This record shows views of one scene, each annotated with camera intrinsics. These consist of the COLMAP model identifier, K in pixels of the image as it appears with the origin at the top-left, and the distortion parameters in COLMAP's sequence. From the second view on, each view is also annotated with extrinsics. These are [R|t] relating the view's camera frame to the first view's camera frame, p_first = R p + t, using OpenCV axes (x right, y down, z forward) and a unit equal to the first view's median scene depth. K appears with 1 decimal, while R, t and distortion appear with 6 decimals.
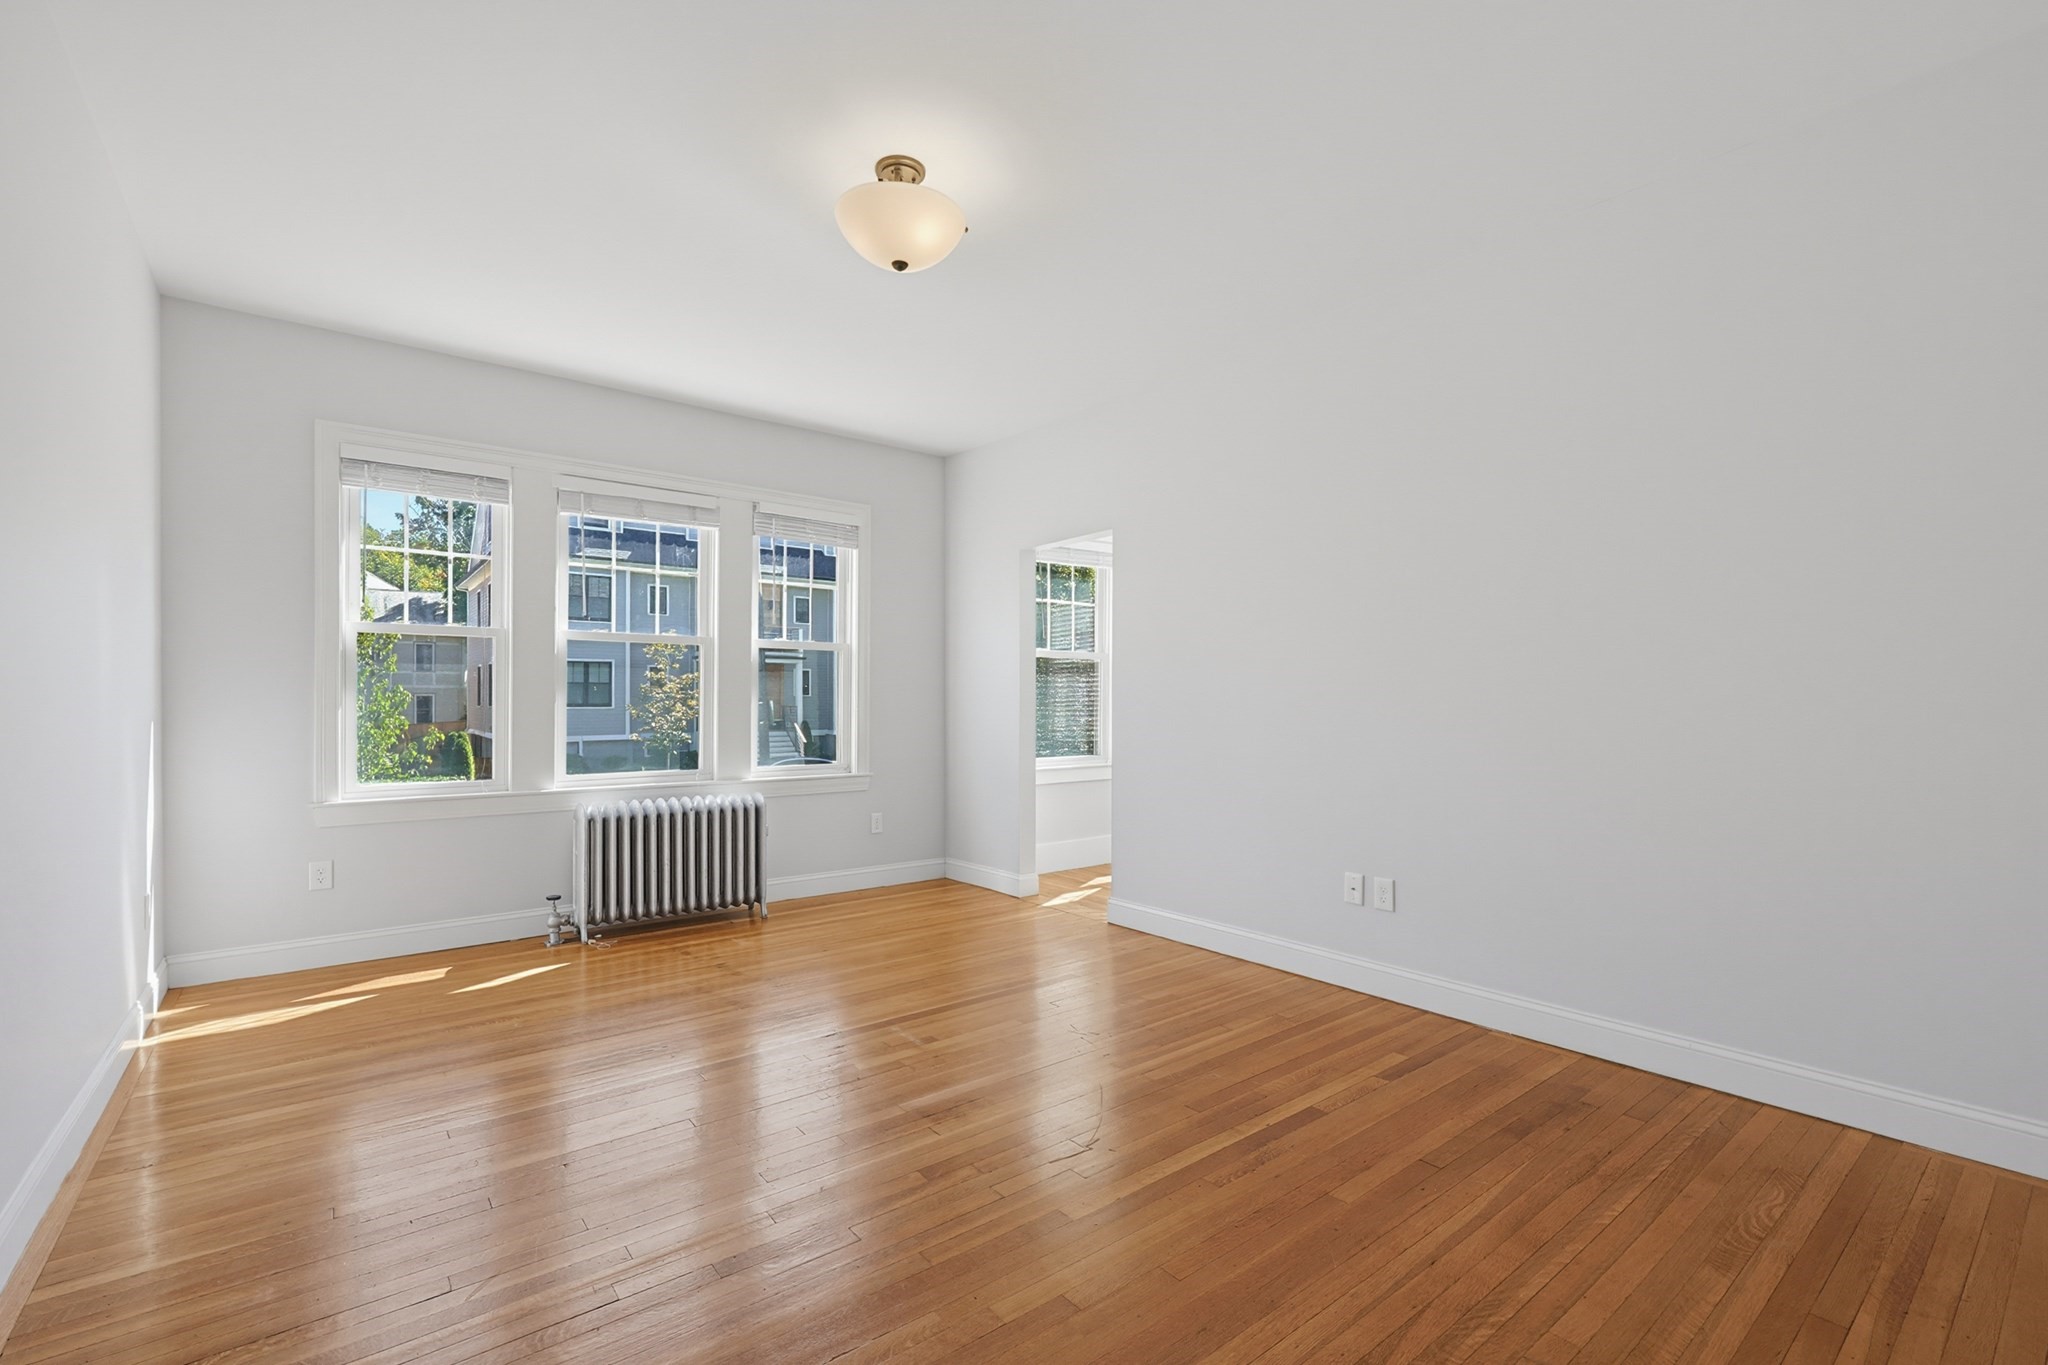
lens RADIAL K [[878.6, 0, 1039.2], [0, 878.6, 688.1], [0, 0, 1]] dist [-0.000219, 0.000227]
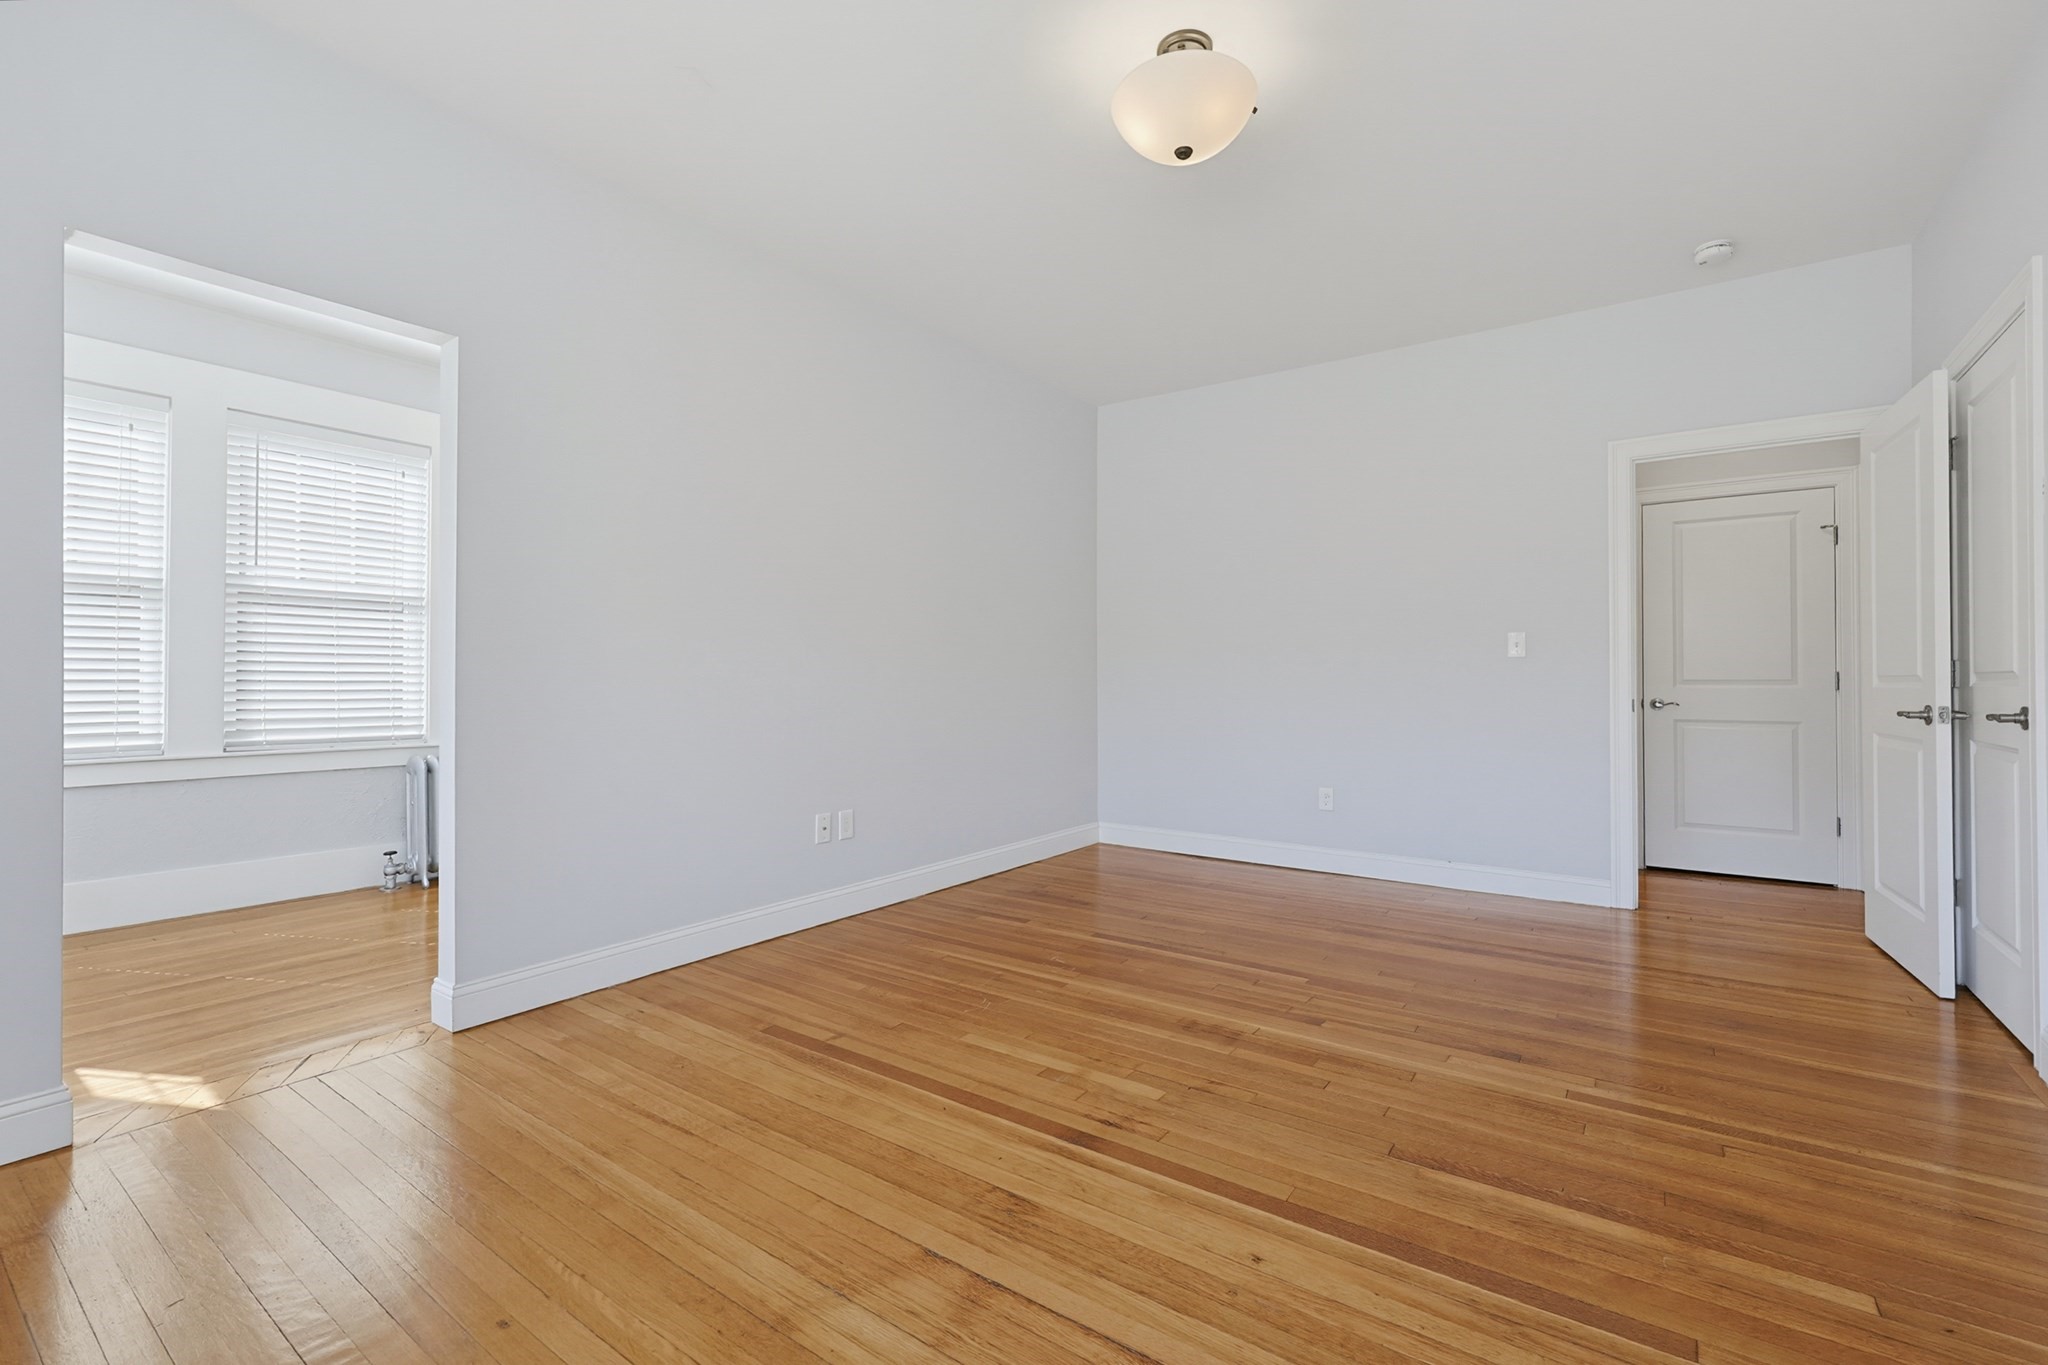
lens RADIAL K [[878.6, 0, 1039.2], [0, 878.6, 688.1], [0, 0, 1]] dist [-0.000219, 0.000227]
pose [[-0.288820, -0.005068, 0.957370, -0.860244], [-0.021343, 0.999772, -0.001146, 0.065759], [-0.957145, -0.020764, -0.288863, 1.256445]]
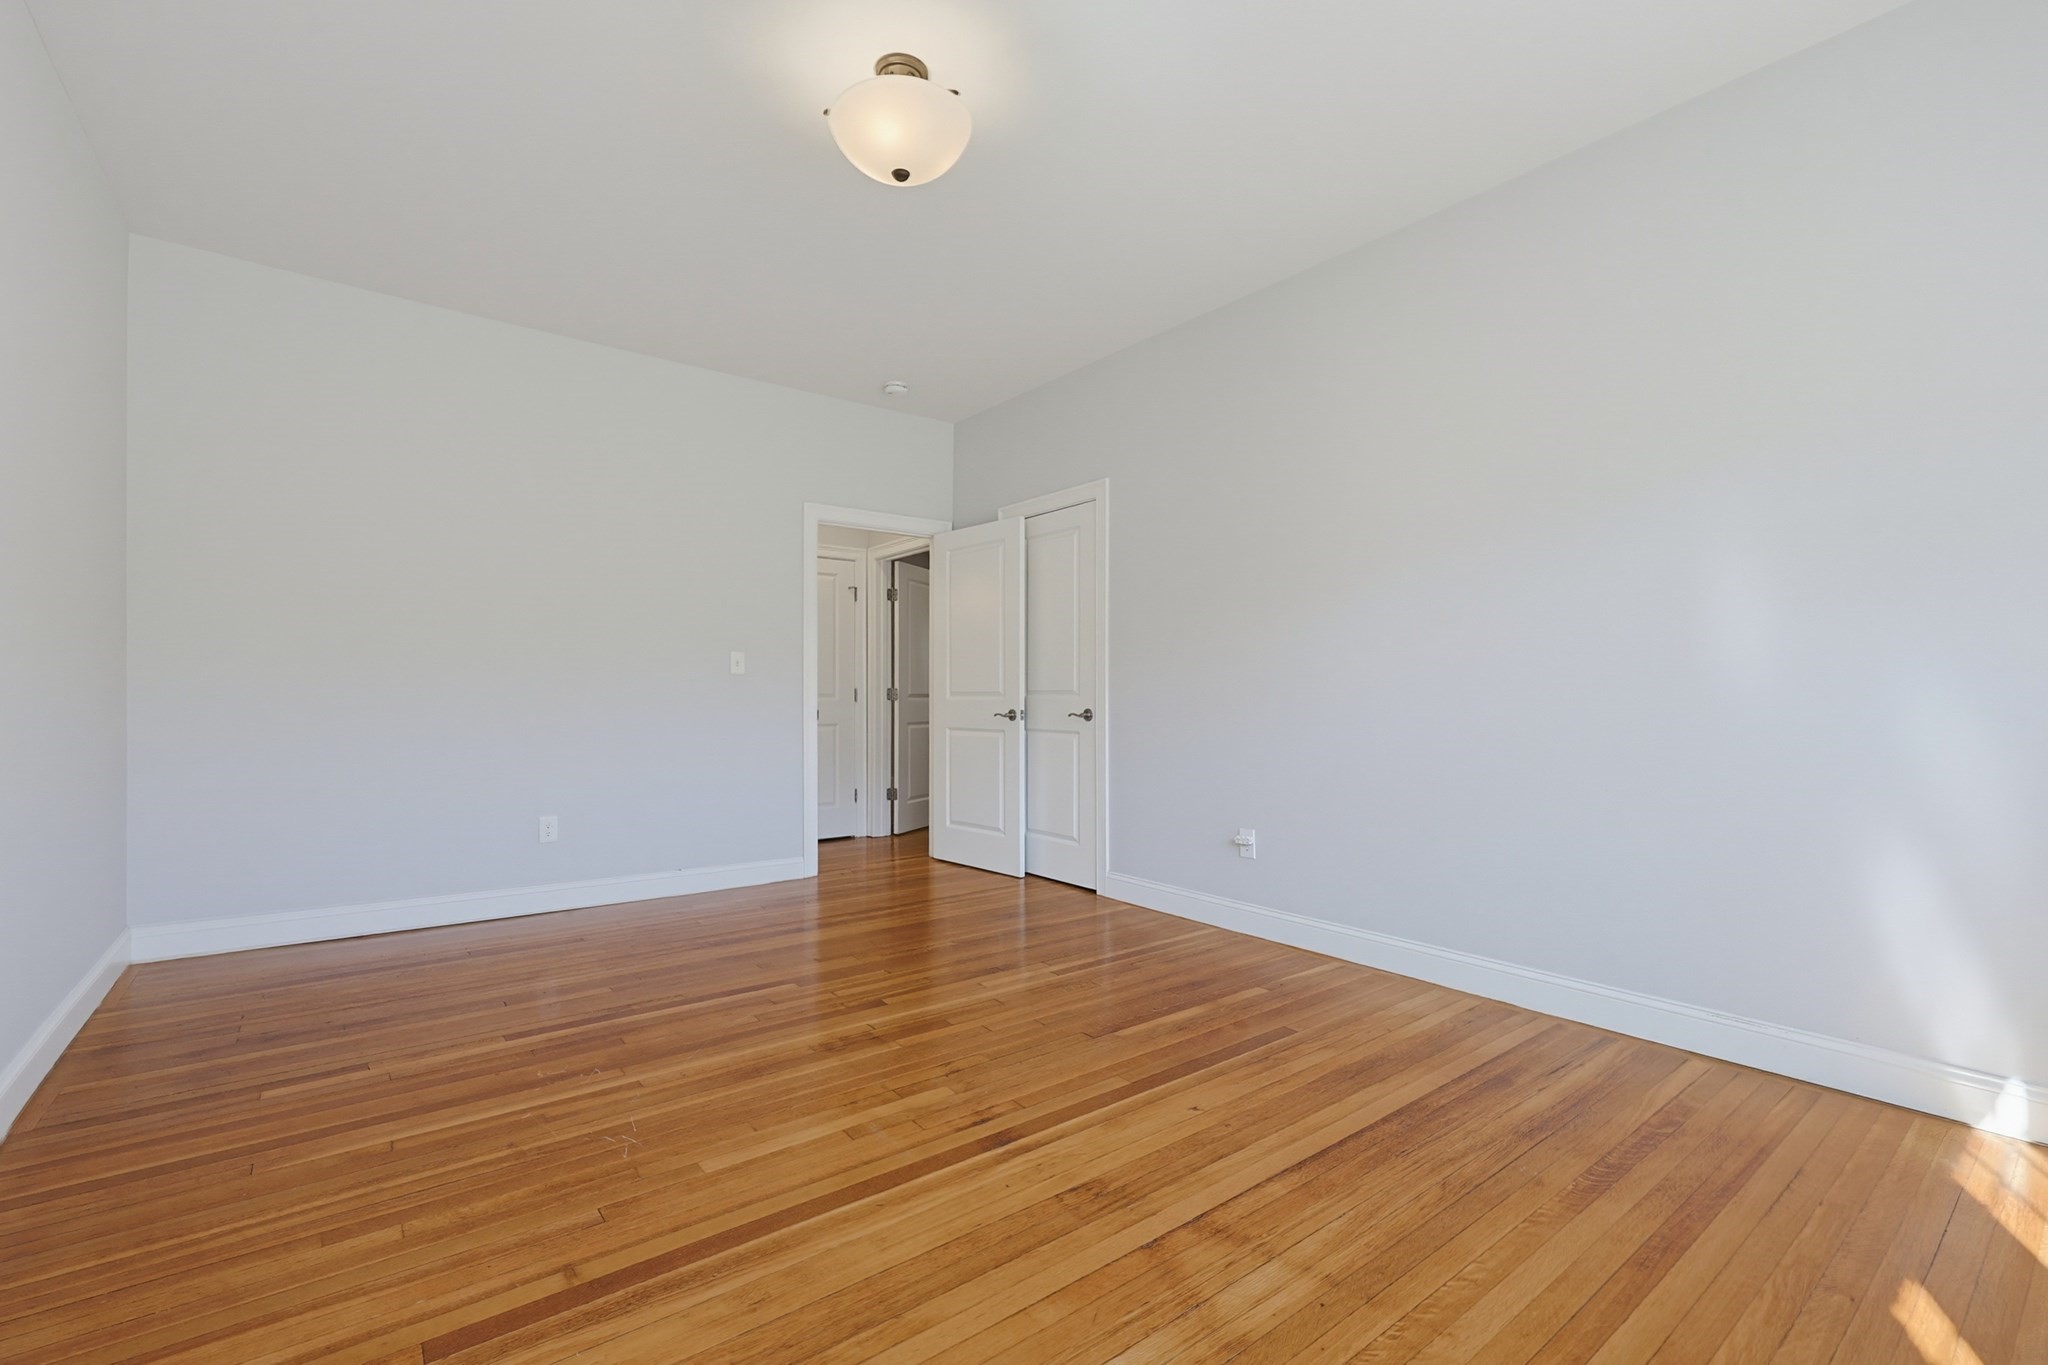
lens RADIAL K [[878.6, 0, 1039.2], [0, 878.6, 688.1], [0, 0, 1]] dist [-0.000219, 0.000227]
pose [[-0.999908, -0.000849, 0.013552, -0.281186], [-0.001284, 0.999481, -0.032186, 0.075750], [-0.013518, -0.032200, -0.999390, 1.716251]]
